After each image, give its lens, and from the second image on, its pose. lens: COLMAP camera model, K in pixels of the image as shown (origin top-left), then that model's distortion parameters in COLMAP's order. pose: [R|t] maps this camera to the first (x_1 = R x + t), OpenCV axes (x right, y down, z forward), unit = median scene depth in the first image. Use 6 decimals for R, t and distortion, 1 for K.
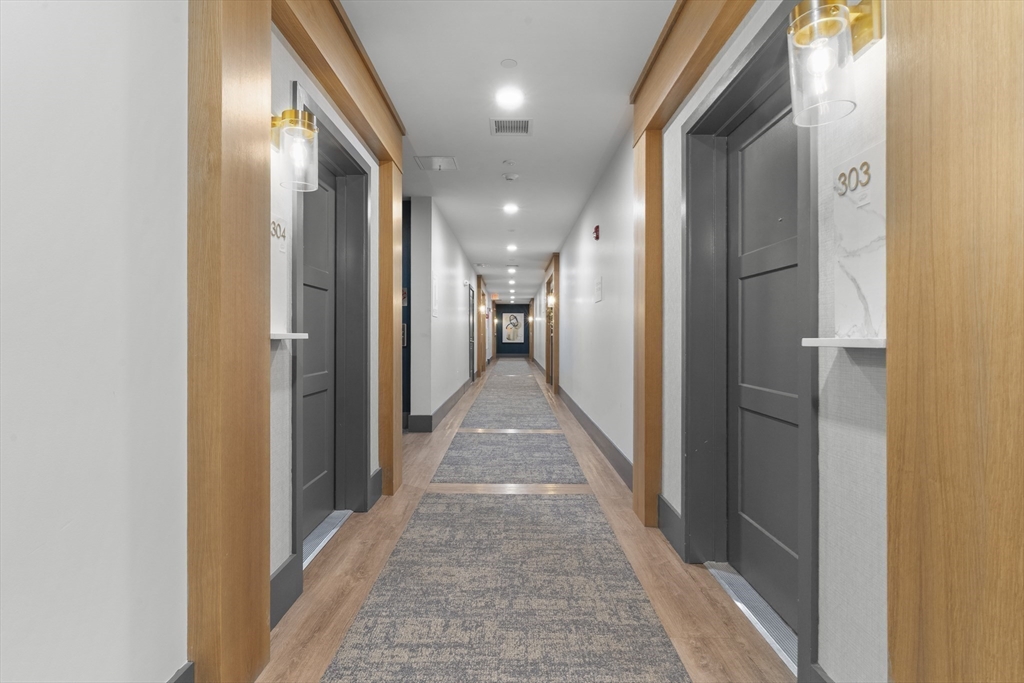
lens RADIAL K [[563.8, 0, 511.0], [0, 563.8, 338.4], [0, 0, 1]] dist [0.006009, 0.000578]
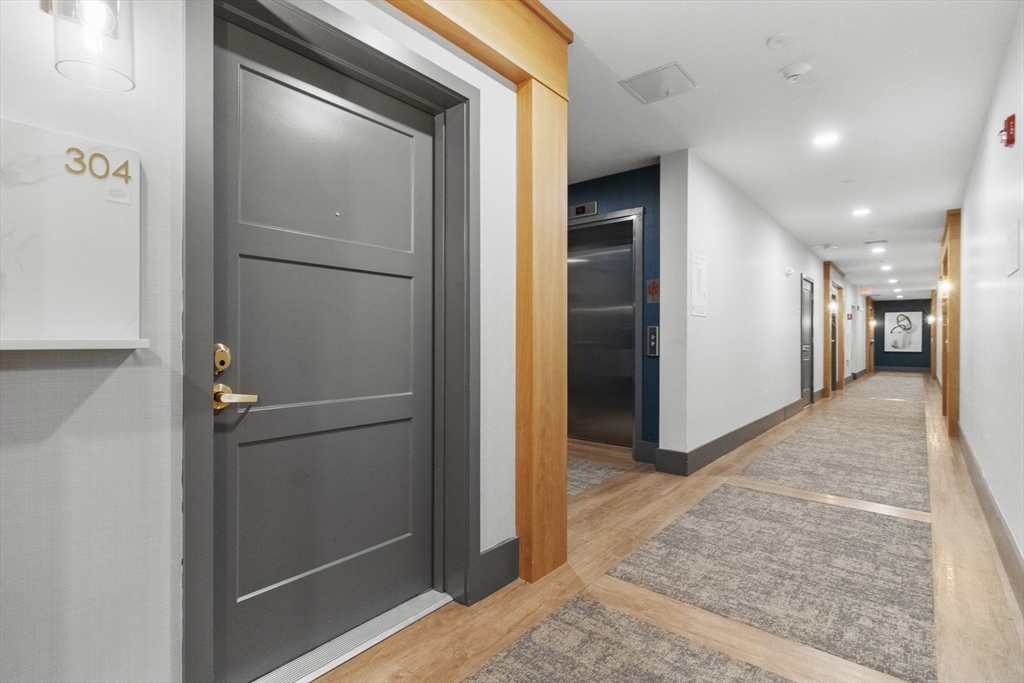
lens RADIAL K [[495.0, 0, 513.7], [0, 495.0, 341.3], [0, 0, 1]] dist [0.002824, 0.001580]
pose [[0.751515, 0.003722, -0.659705, 0.072601], [-0.006832, 0.999974, -0.002142, -0.002097], [0.659681, 0.006117, 0.751521, 0.252953]]
